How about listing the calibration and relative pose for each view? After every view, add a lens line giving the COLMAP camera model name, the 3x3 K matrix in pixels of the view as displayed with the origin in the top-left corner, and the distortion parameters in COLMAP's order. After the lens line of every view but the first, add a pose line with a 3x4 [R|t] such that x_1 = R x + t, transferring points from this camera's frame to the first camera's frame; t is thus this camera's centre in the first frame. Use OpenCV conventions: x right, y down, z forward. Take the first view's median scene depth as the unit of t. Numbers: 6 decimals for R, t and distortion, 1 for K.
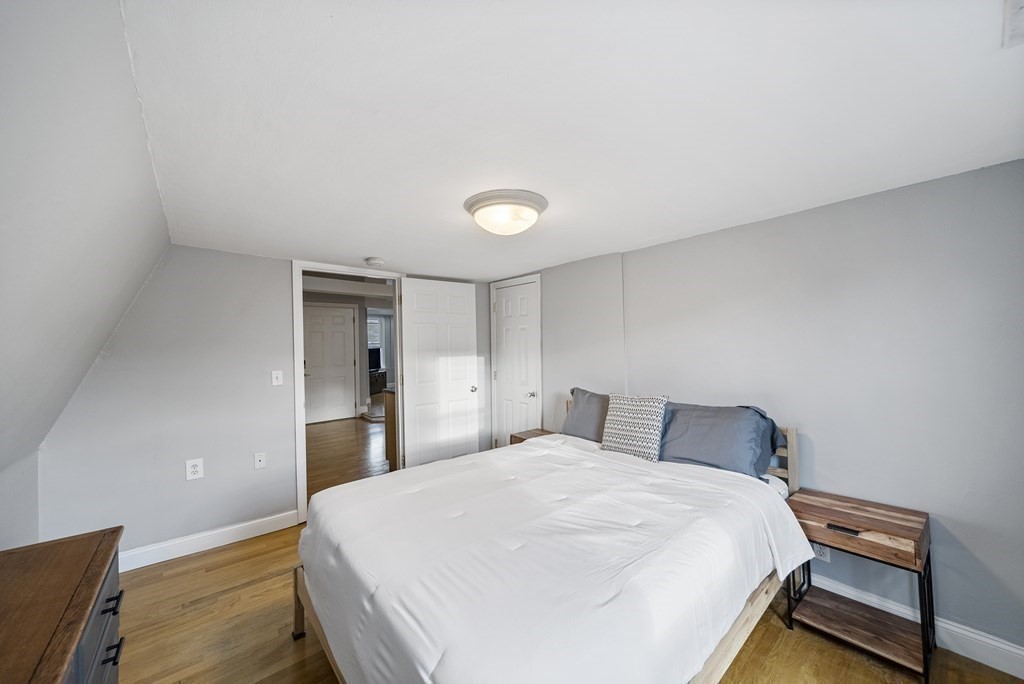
lens RADIAL K [[370.7, 0, 514.6], [0, 370.7, 337.5], [0, 0, 1]] dist [-0.000745, -0.000044]
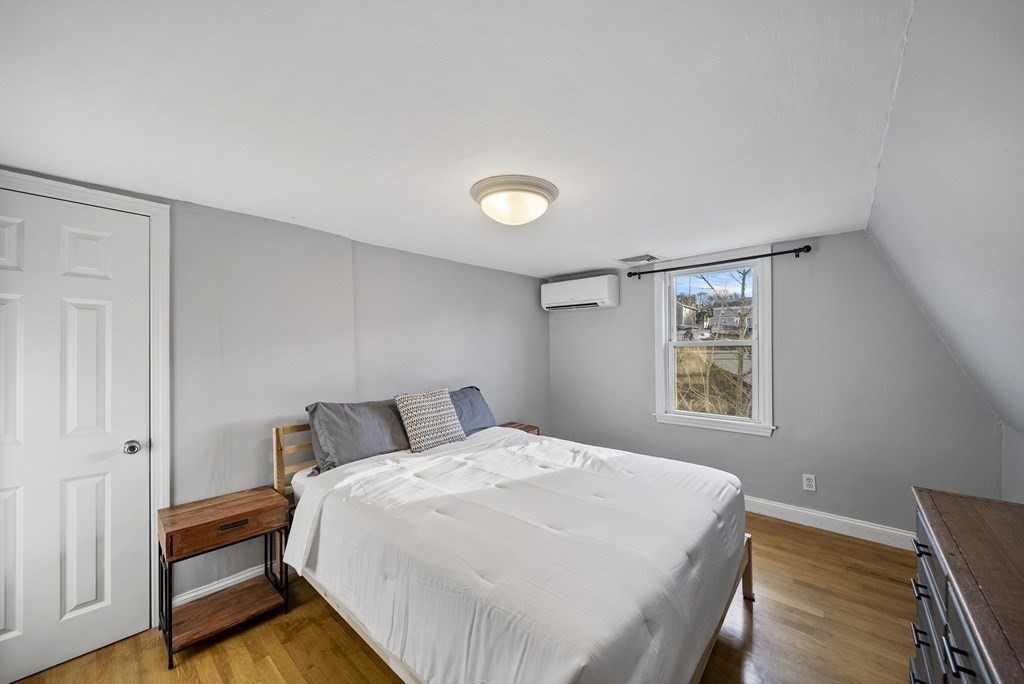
lens RADIAL K [[377.9, 0, 512.0], [0, 377.9, 342.0], [0, 0, 1]] dist [-0.000617, -0.000023]
pose [[-0.134407, 0.031394, 0.990429, -0.837276], [-0.005813, 0.999456, -0.032469, 0.051032], [-0.990909, -0.010121, -0.134151, 0.968219]]
